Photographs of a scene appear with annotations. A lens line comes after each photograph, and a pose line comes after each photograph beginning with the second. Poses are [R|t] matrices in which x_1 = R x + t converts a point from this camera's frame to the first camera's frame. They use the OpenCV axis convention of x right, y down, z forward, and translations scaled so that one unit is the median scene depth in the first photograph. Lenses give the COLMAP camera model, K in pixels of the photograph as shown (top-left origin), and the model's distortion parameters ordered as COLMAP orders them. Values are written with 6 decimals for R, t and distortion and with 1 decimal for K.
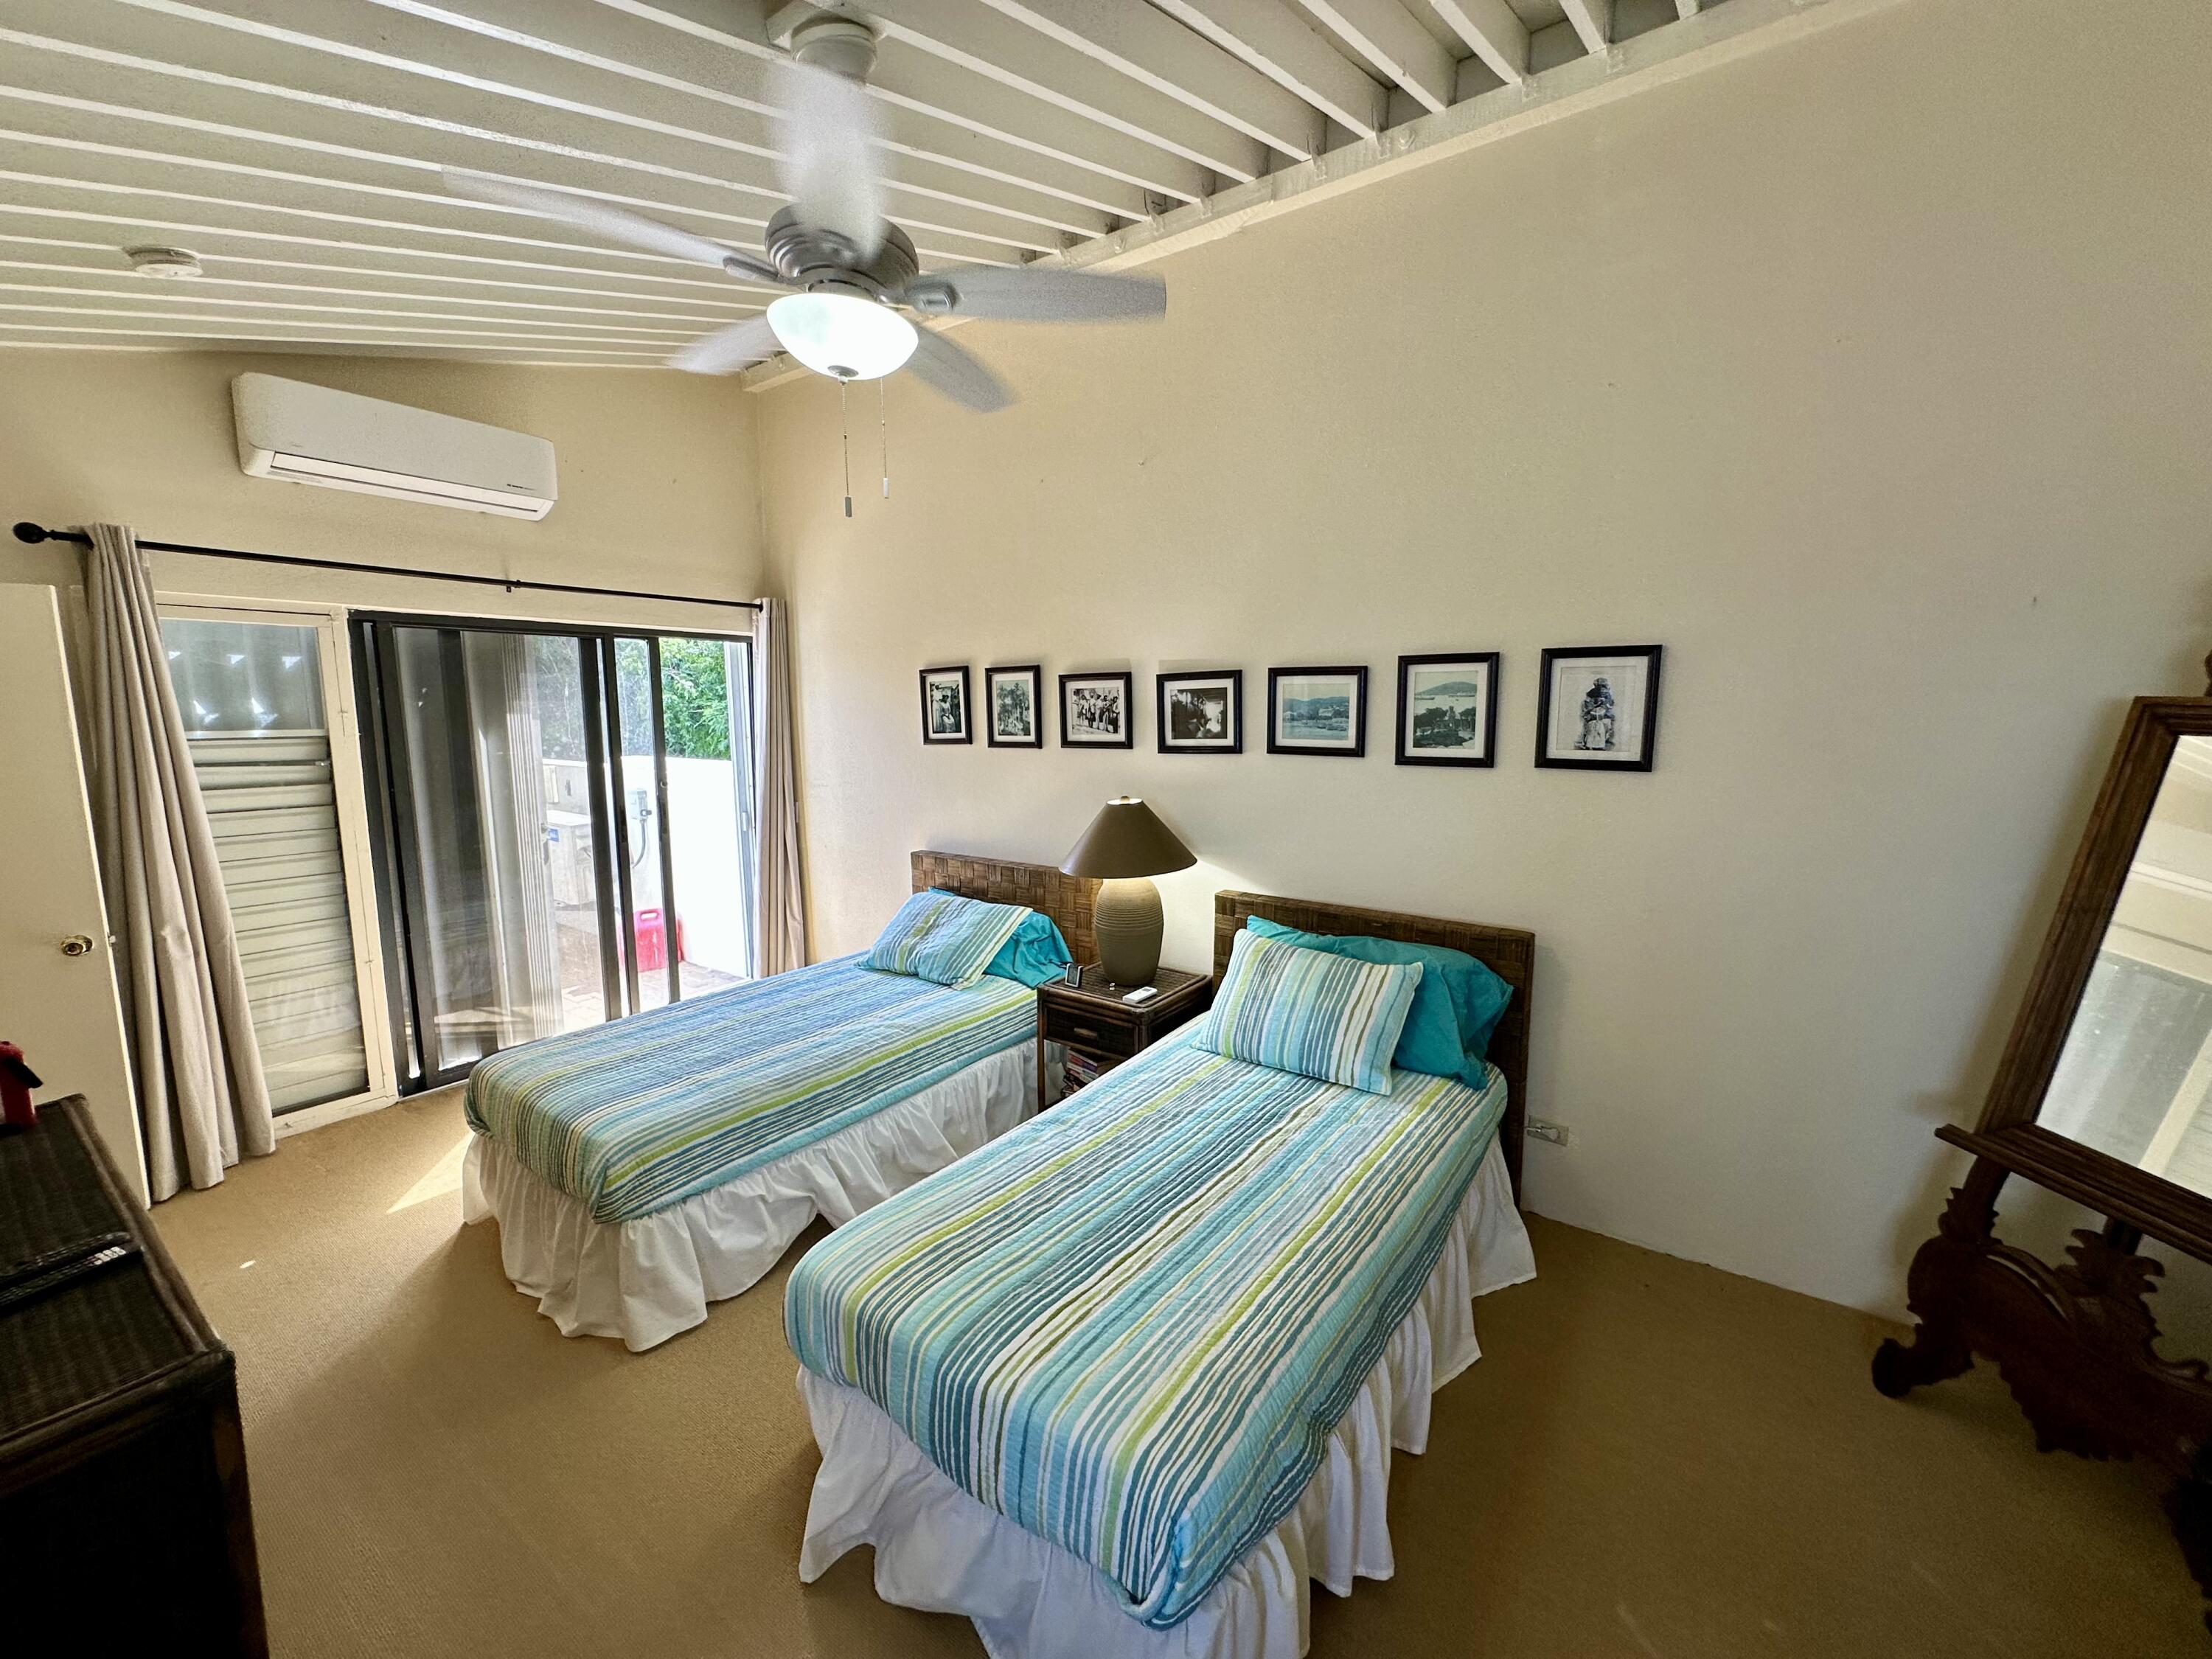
lens RADIAL K [[882.4, 0, 1106.4], [0, 882.4, 827.2], [0, 0, 1]] dist [-0.004120, 0.000026]
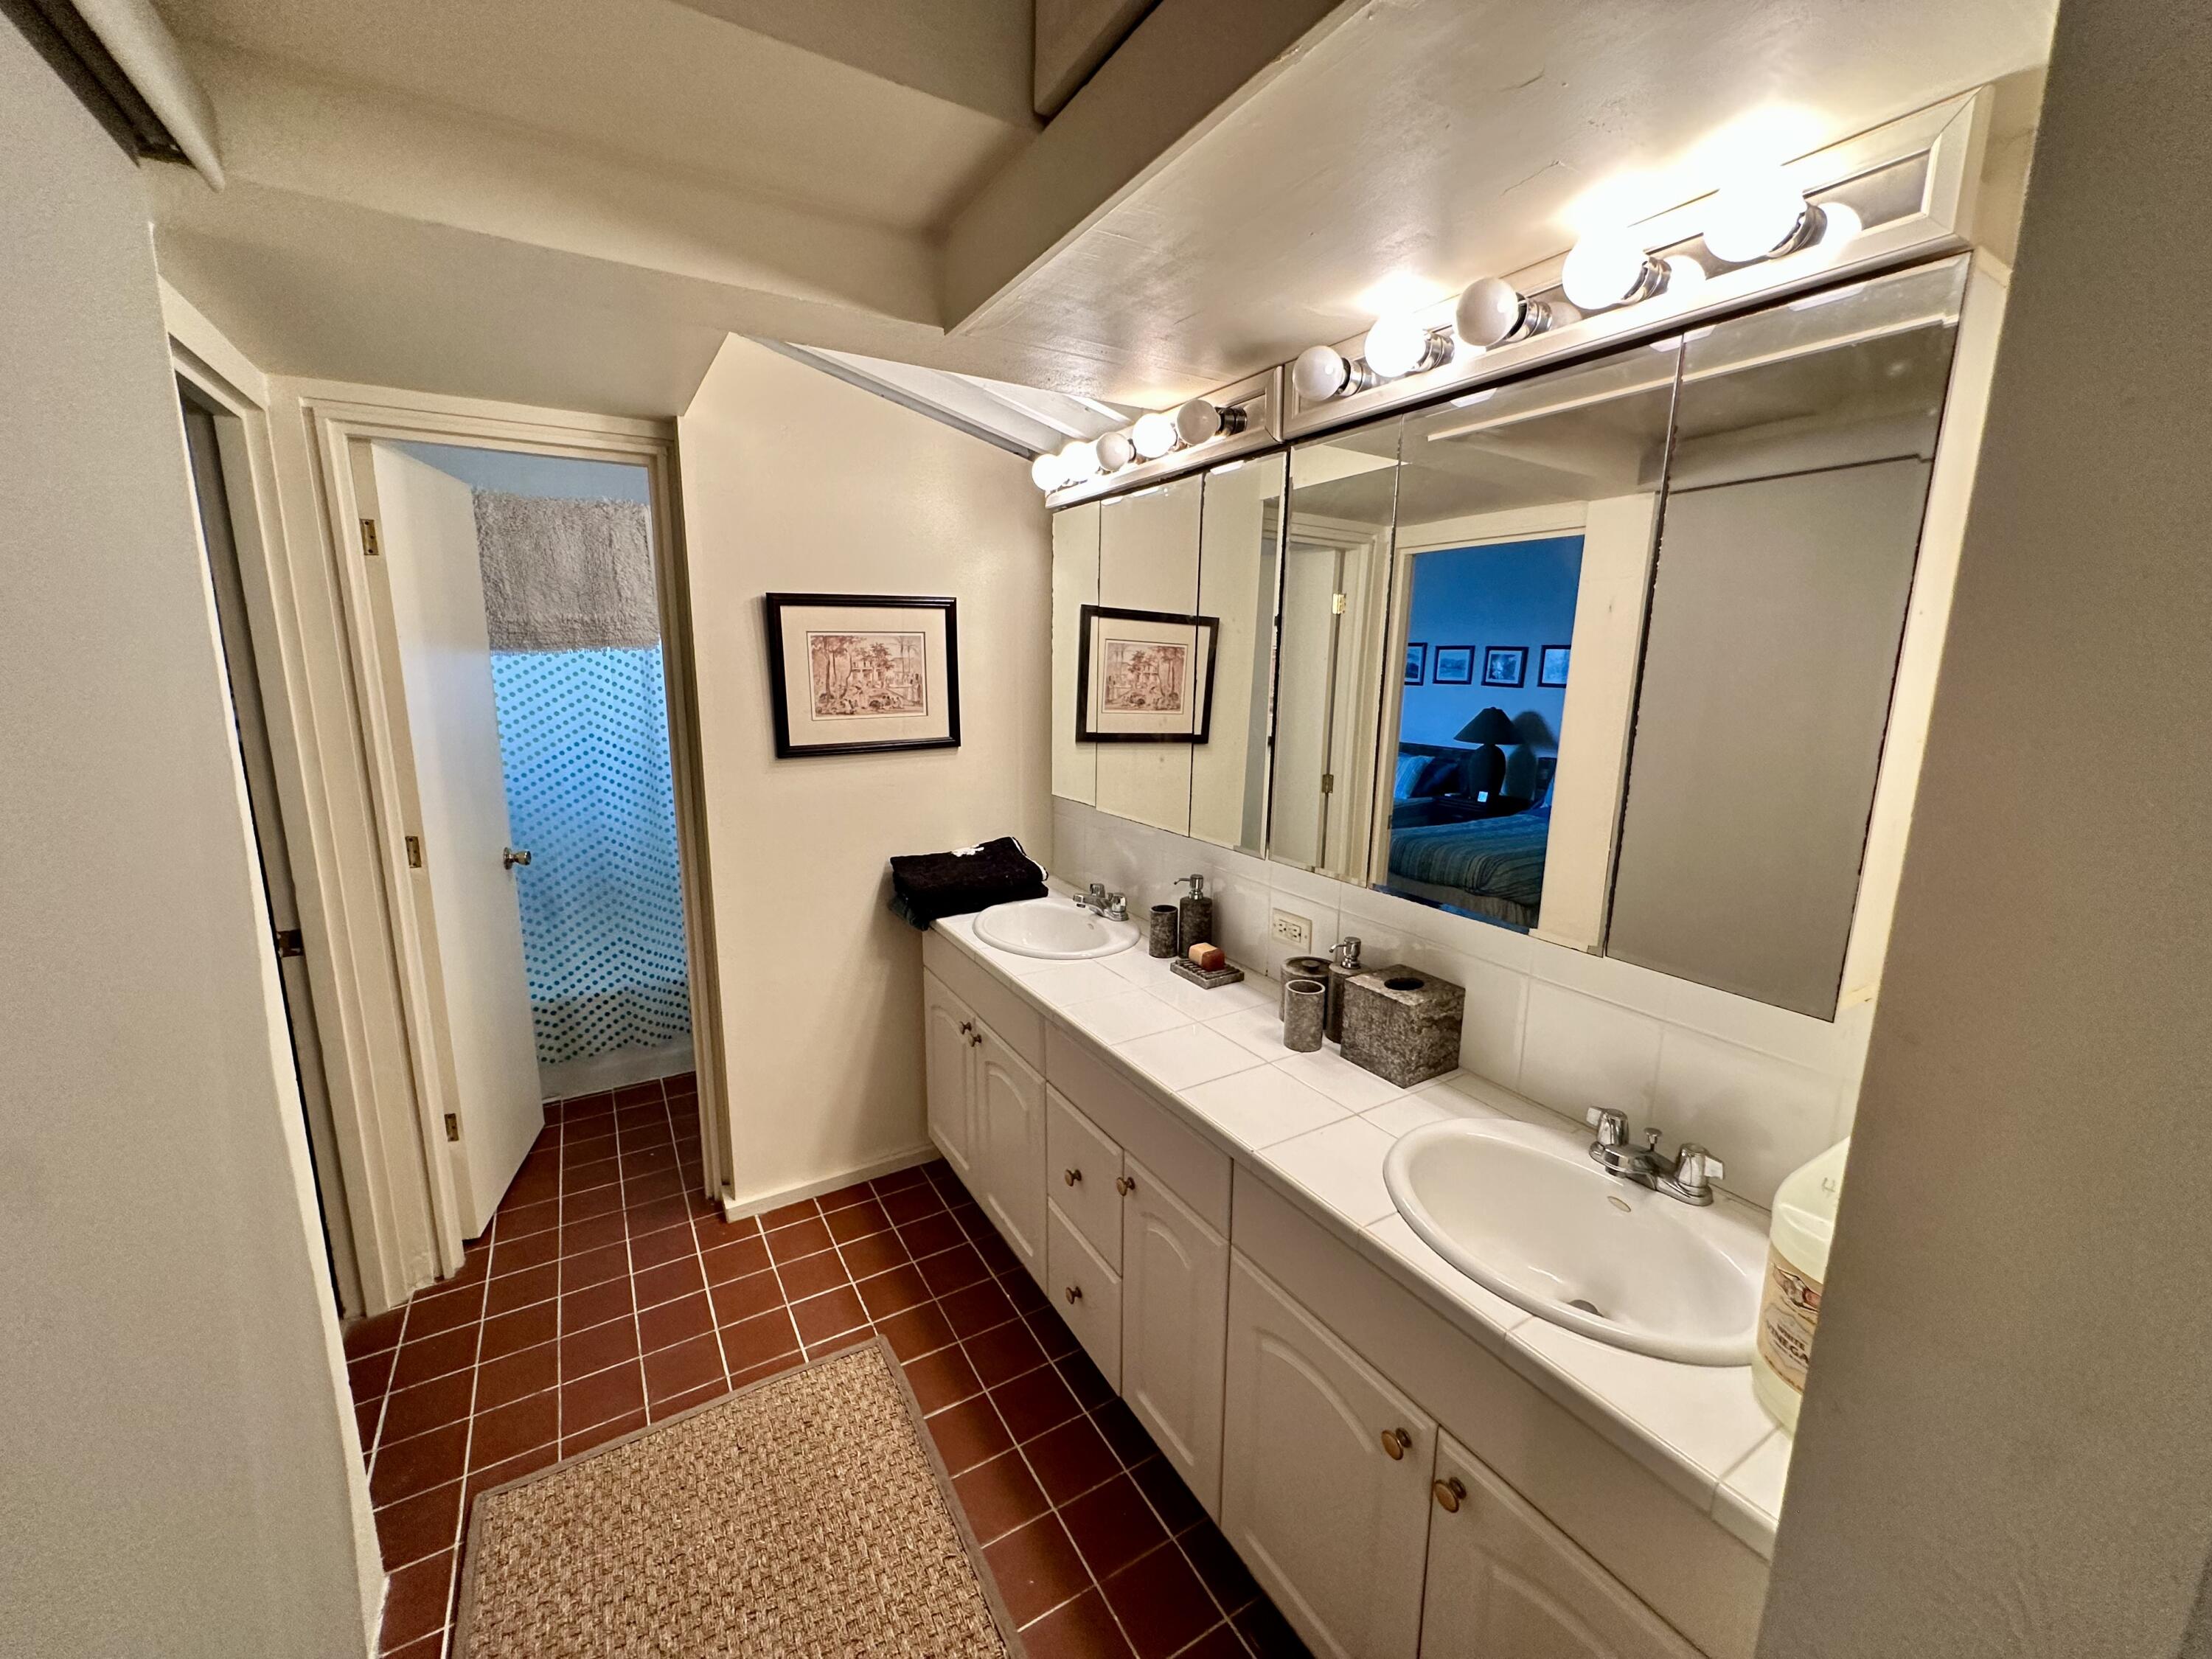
lens RADIAL K [[882.4, 0, 1106.4], [0, 882.4, 827.2], [0, 0, 1]] dist [-0.004120, 0.000026]
pose [[0.395595, -0.172765, 0.902029, -1.921508], [0.102394, 0.984321, 0.143621, -0.124862], [-0.912699, 0.035547, 0.407083, 0.819977]]
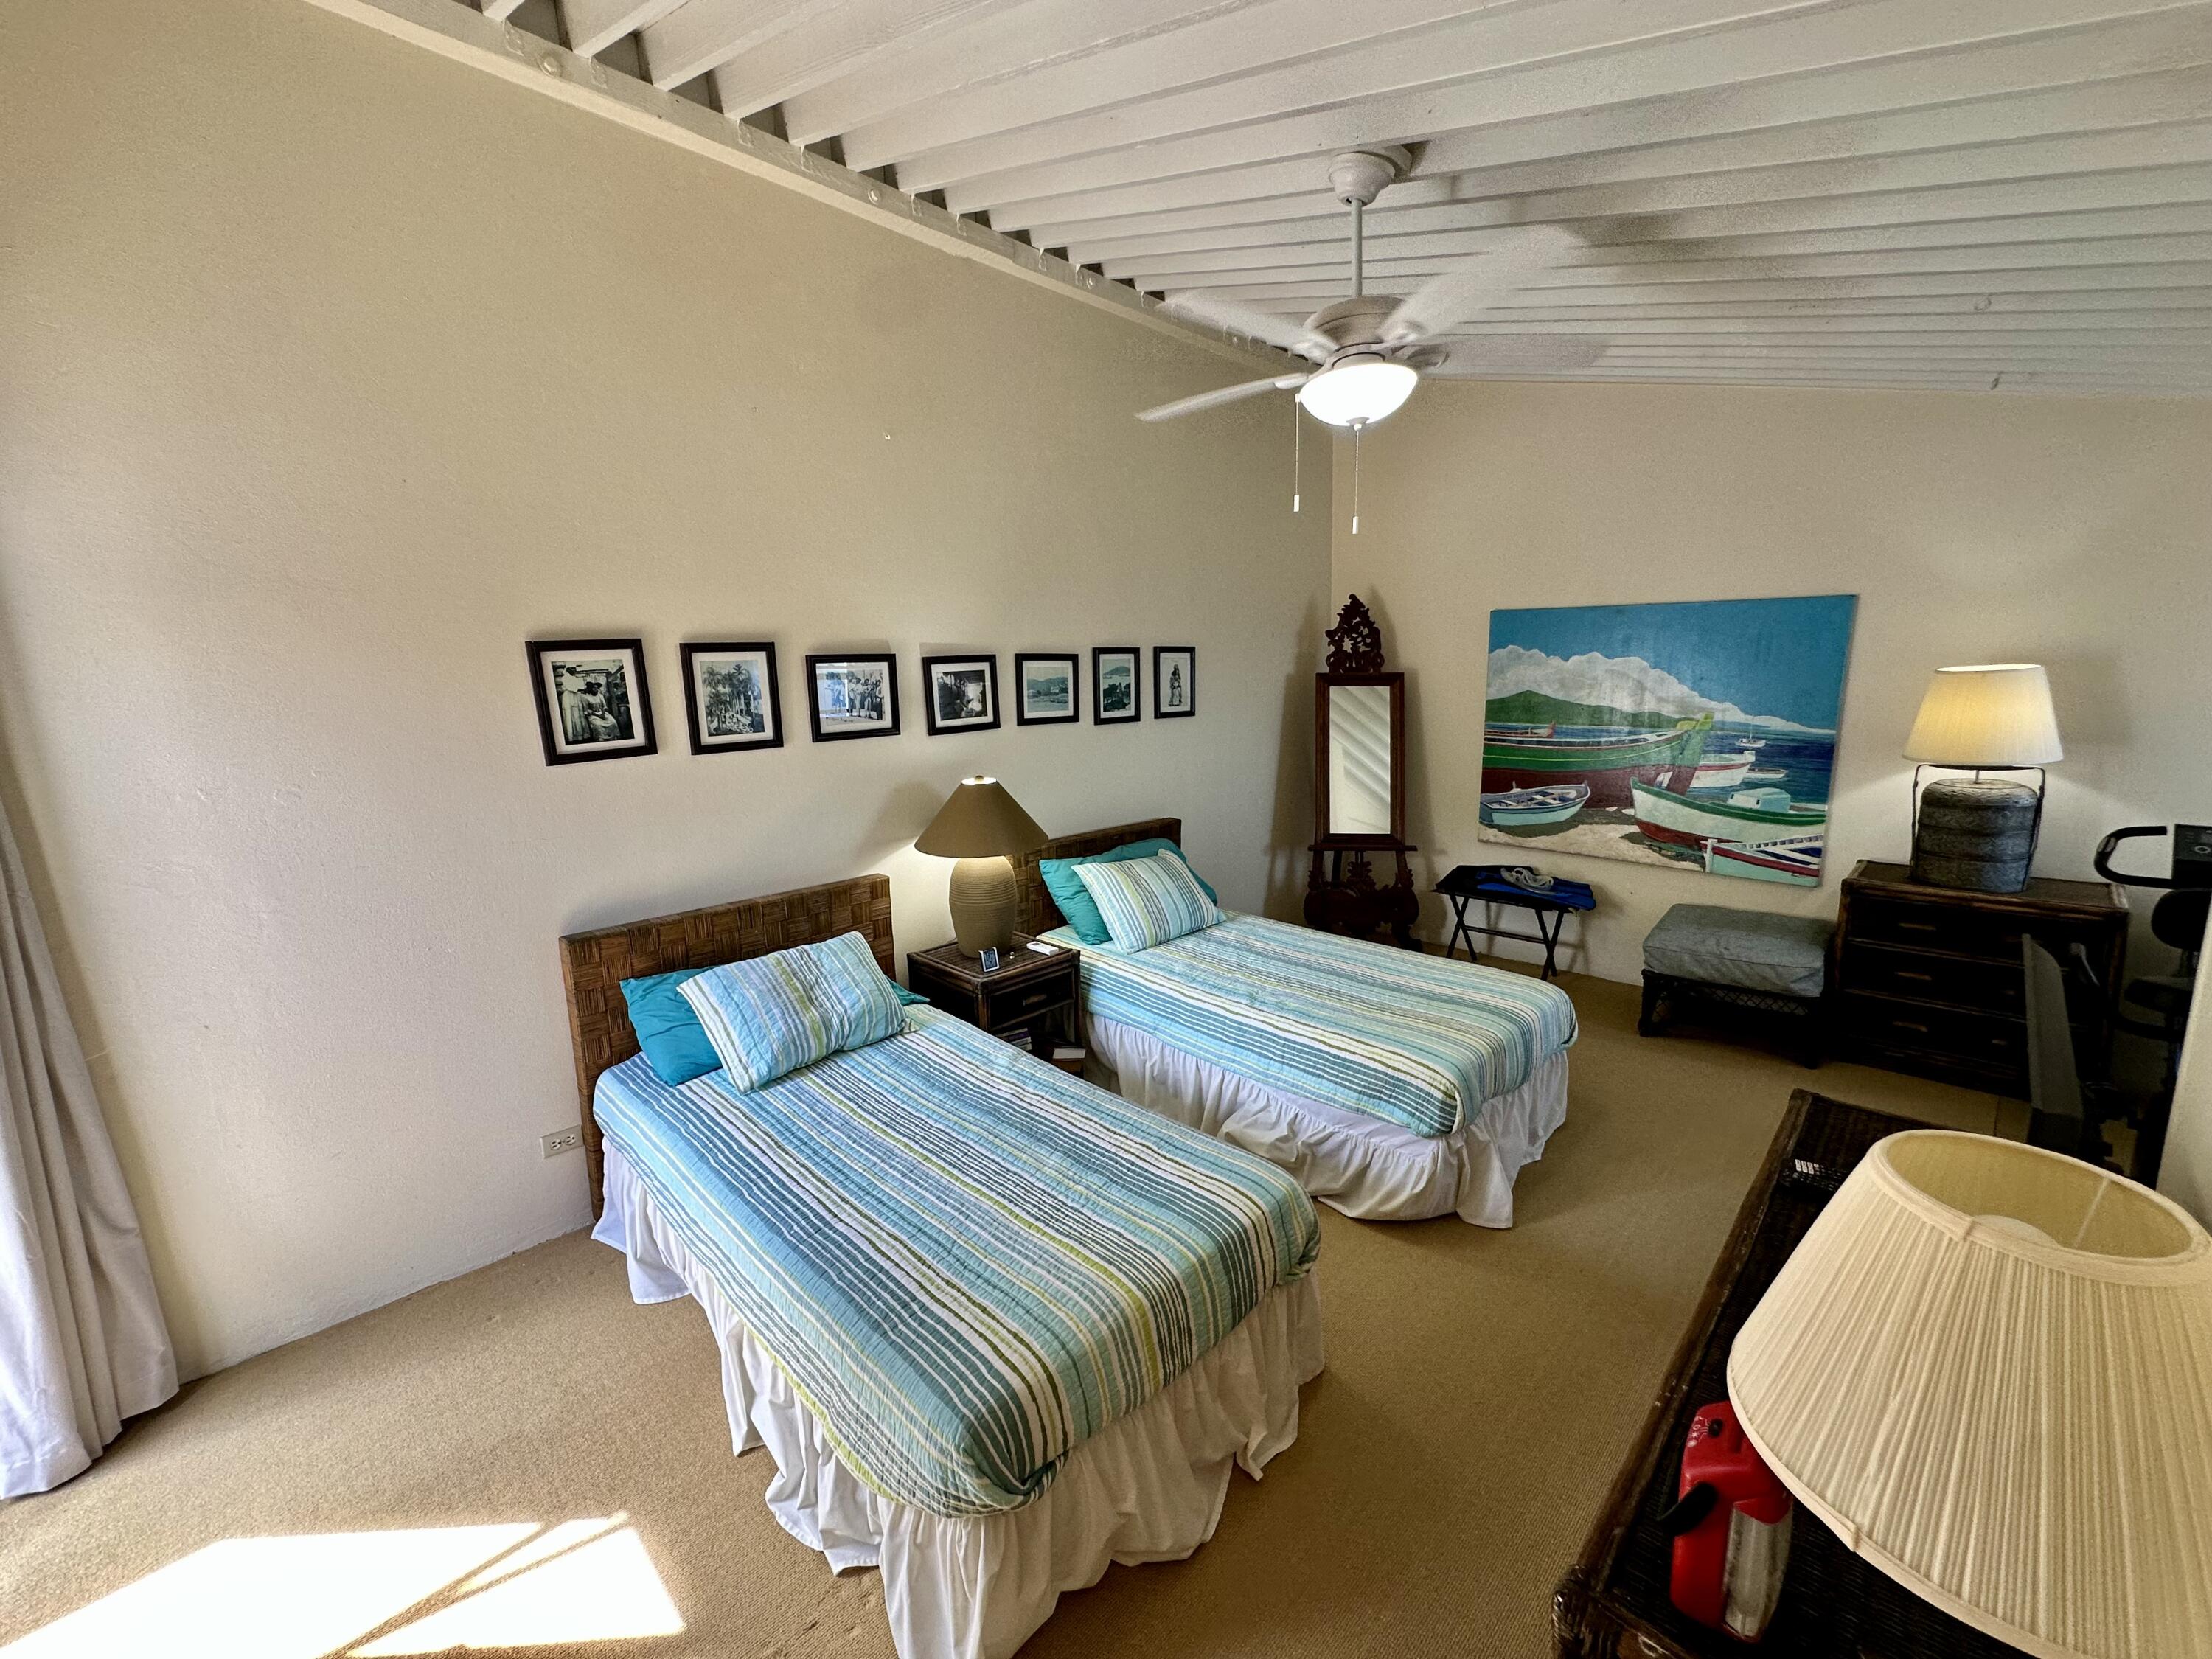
lens RADIAL K [[882.4, 0, 1106.4], [0, 882.4, 827.2], [0, 0, 1]] dist [-0.004120, 0.000026]
pose [[0.166458, -0.165548, 0.972052, -0.906979], [0.165226, 0.976551, 0.138020, -0.088207], [-0.972107, 0.137634, 0.189907, 0.632453]]
